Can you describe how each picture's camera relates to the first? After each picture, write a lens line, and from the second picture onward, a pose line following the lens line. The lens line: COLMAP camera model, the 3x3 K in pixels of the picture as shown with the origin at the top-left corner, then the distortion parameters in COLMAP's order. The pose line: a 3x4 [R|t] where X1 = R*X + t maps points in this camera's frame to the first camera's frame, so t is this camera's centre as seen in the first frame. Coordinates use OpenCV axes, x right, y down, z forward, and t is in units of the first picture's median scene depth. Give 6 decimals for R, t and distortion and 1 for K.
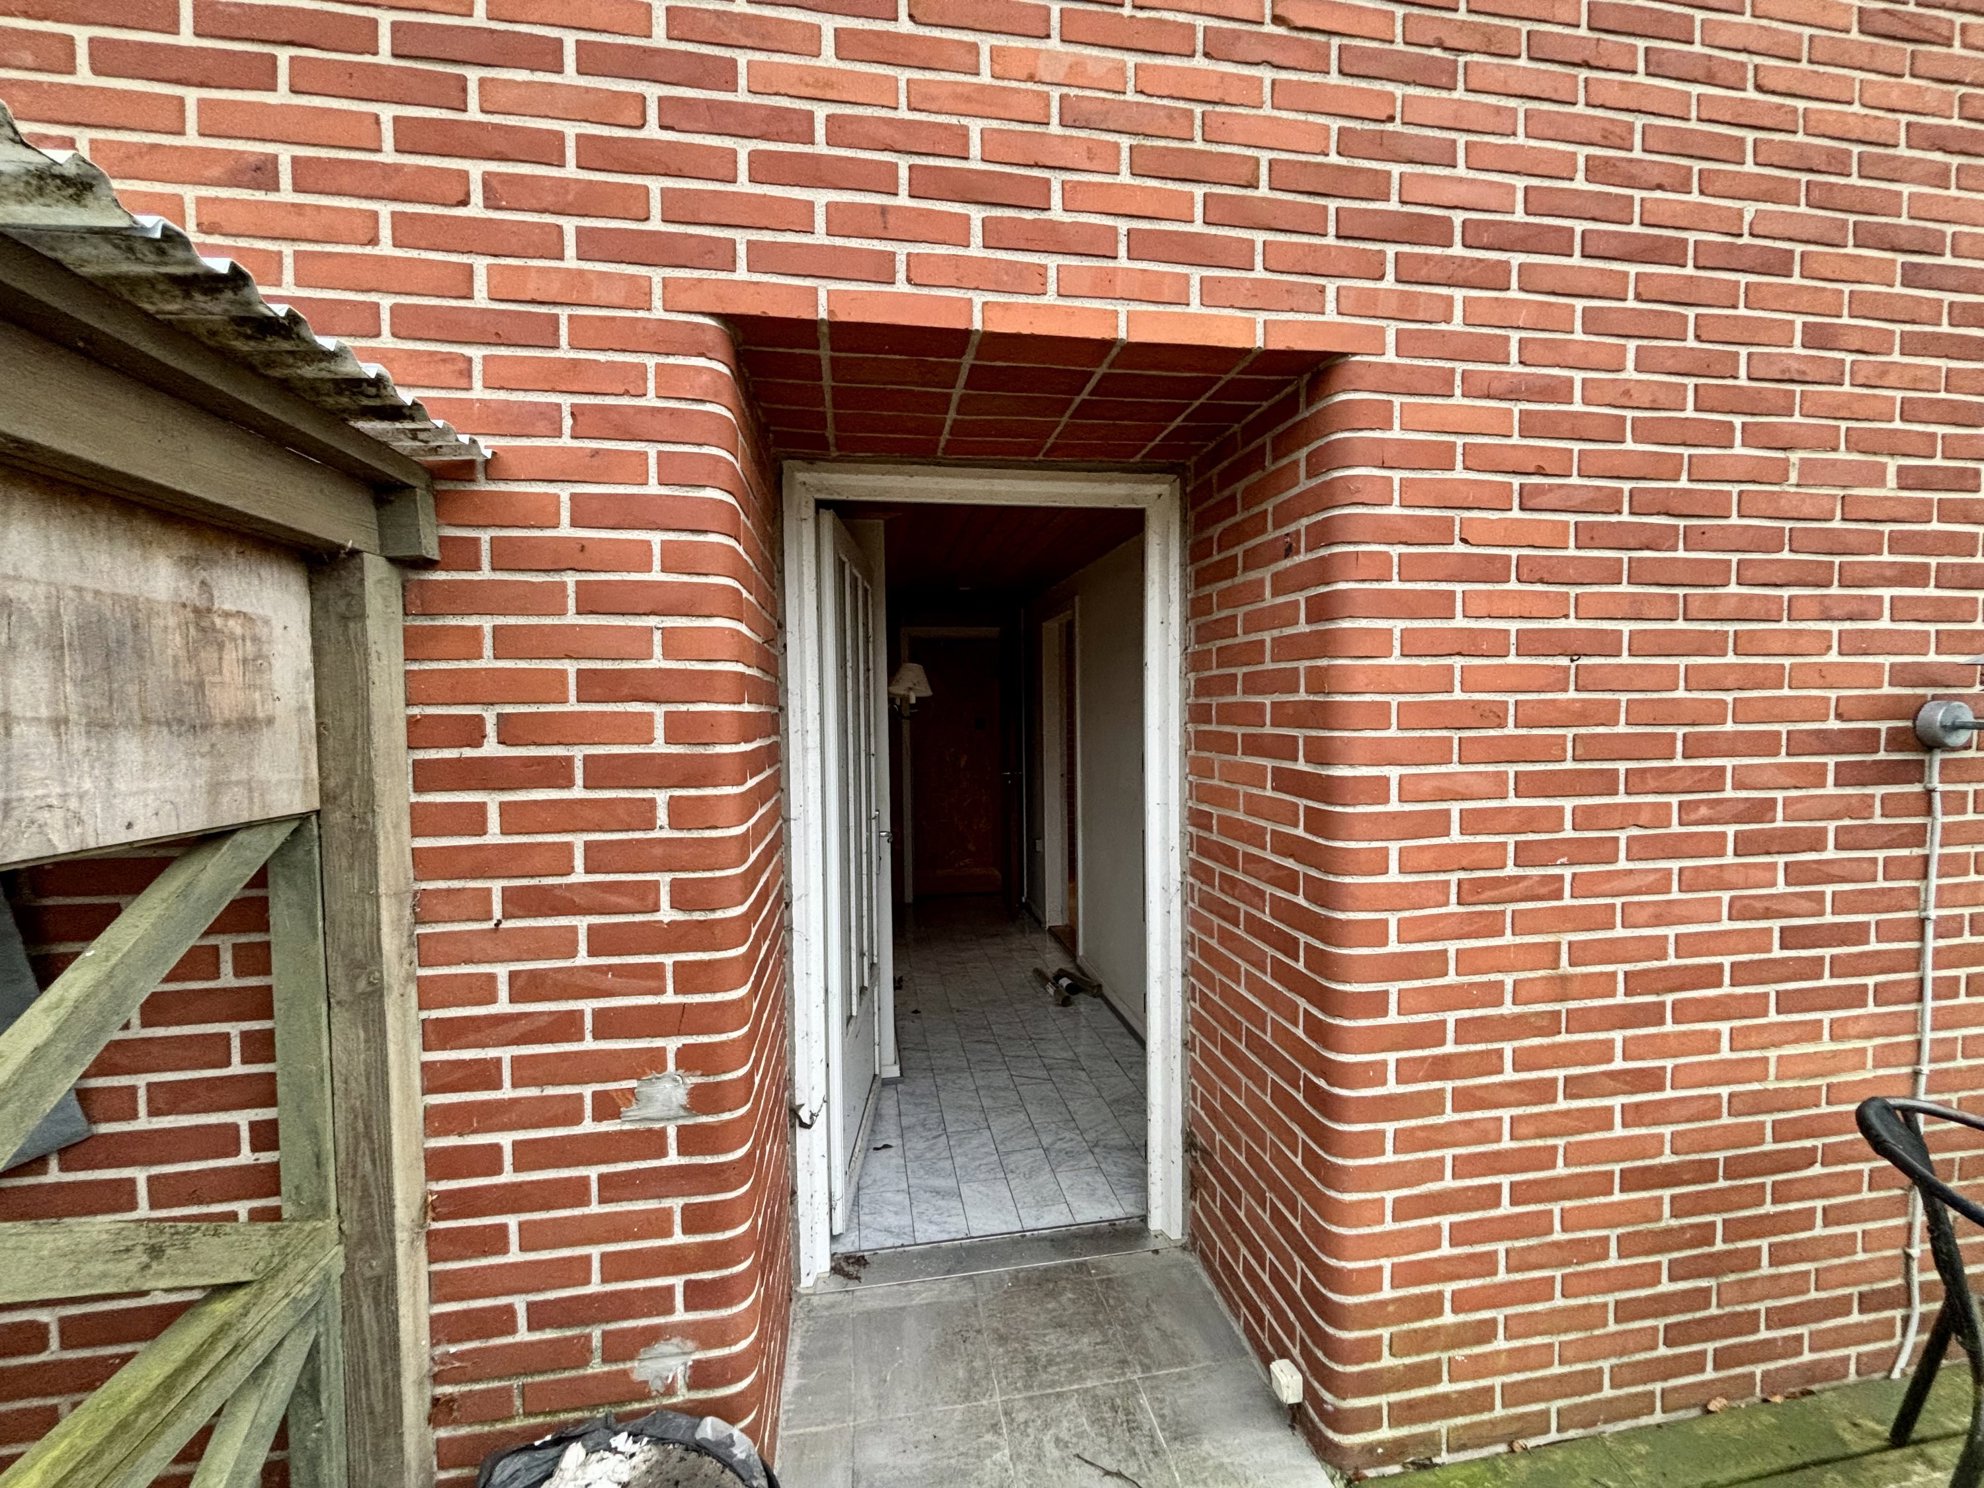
lens RADIAL K [[799.0, 0, 994.0], [0, 799.0, 744.5], [0, 0, 1]] dist [-0.003916, 0.001899]
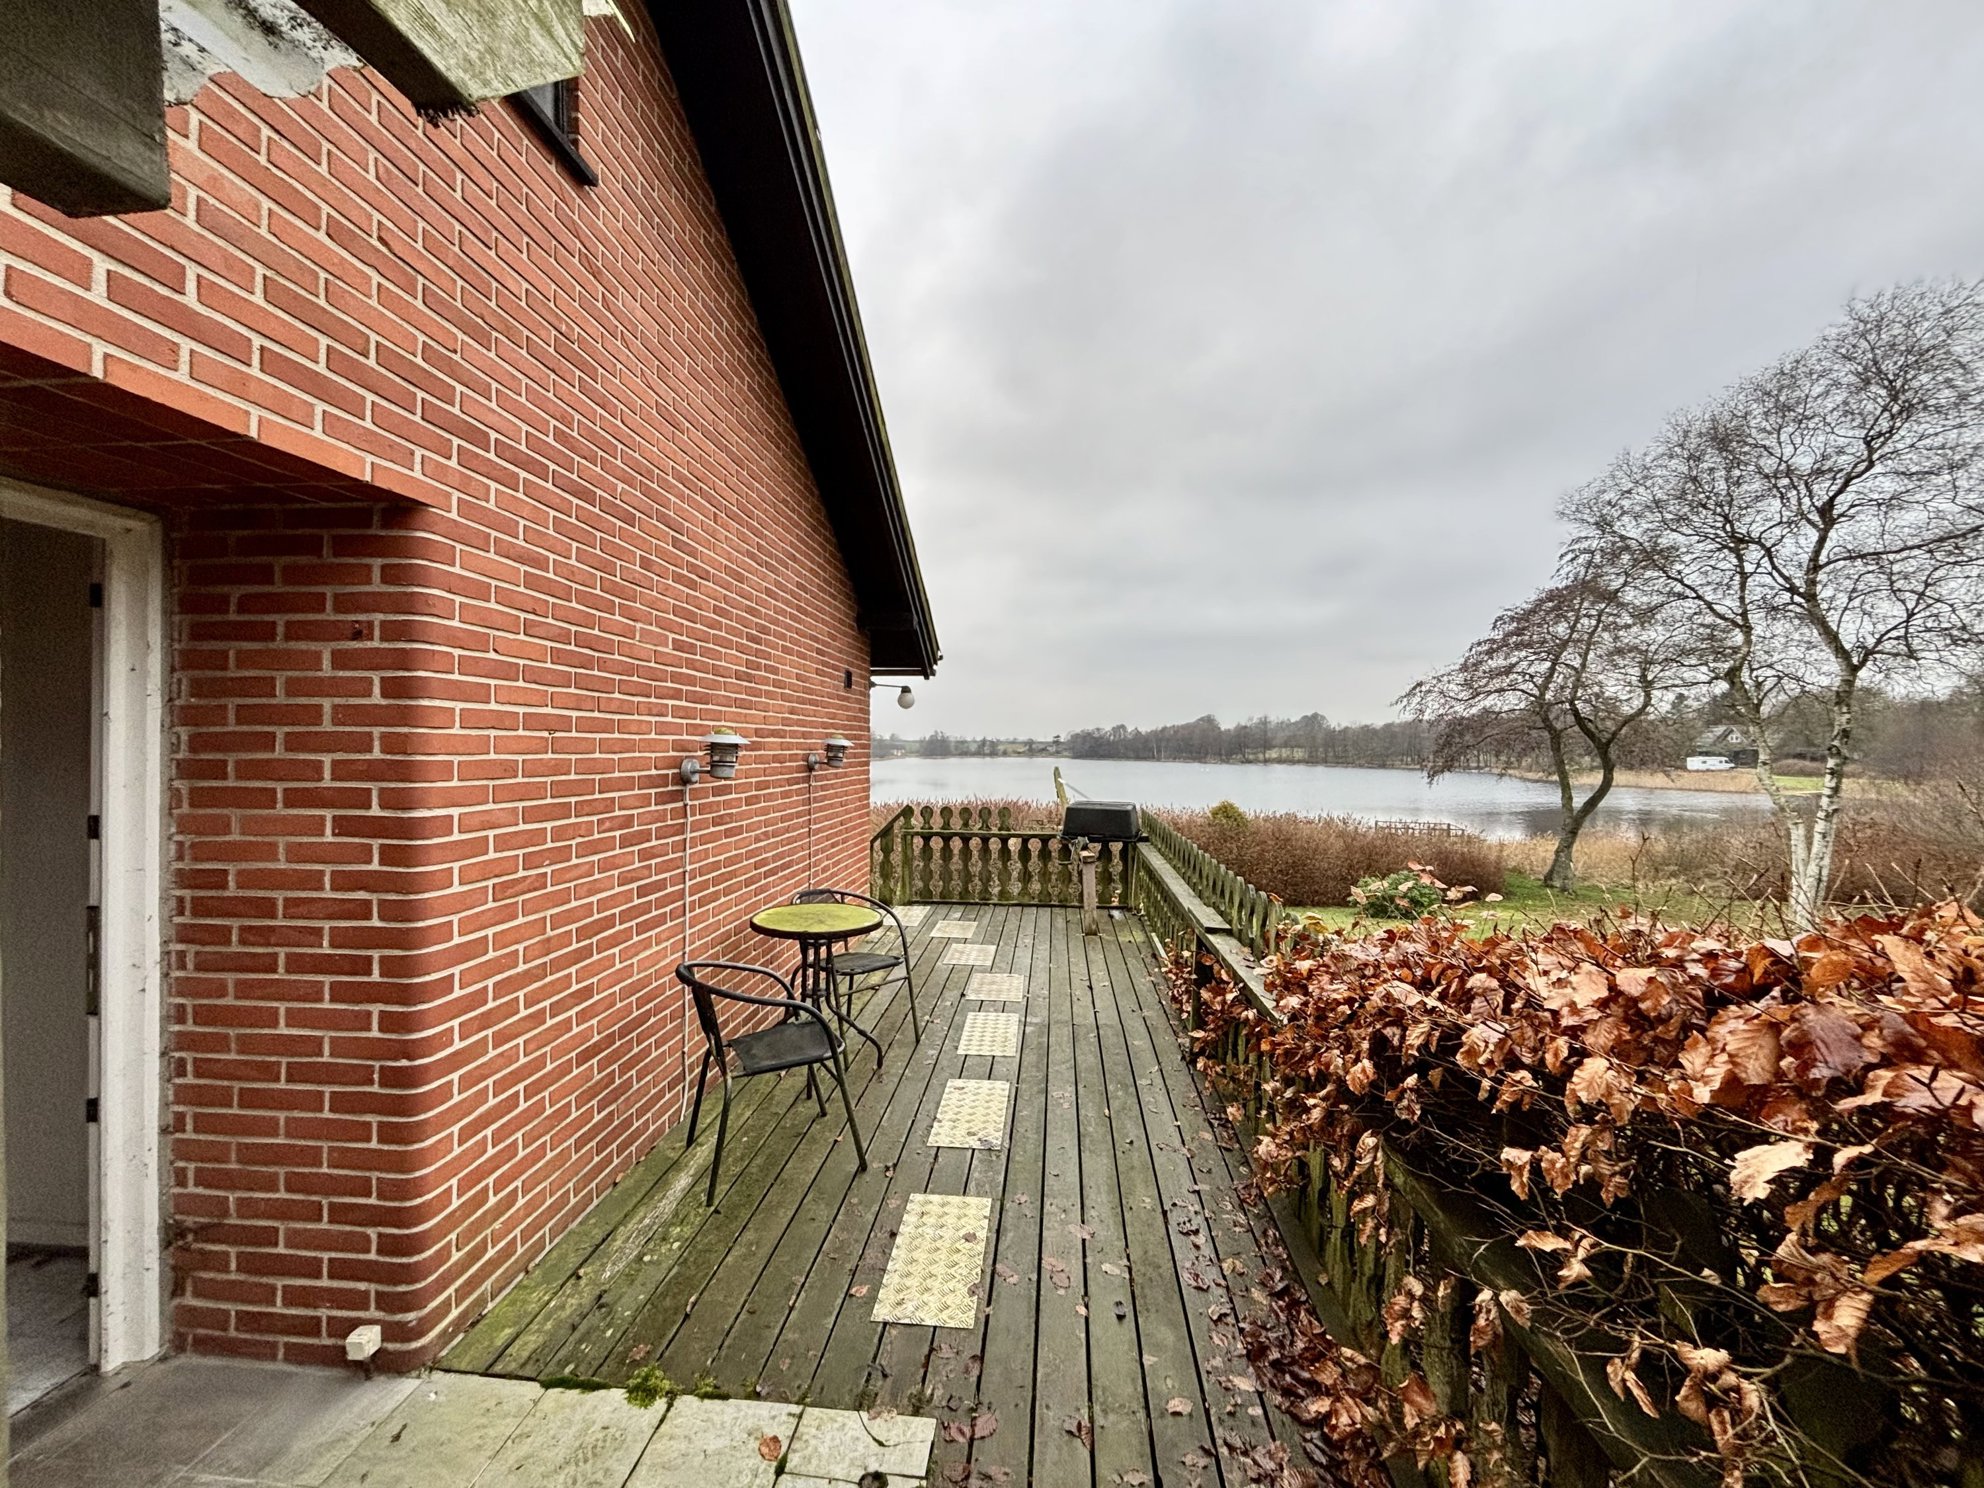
lens RADIAL K [[799.0, 0, 992.6], [0, 799.0, 746.4], [0, 0, 1]] dist [-0.003916, 0.001899]
pose [[0.244169, 0.016117, 0.969599, -0.581763], [0.038436, 0.998915, -0.026283, -0.005536], [-0.968971, 0.043685, 0.243284, -0.224355]]
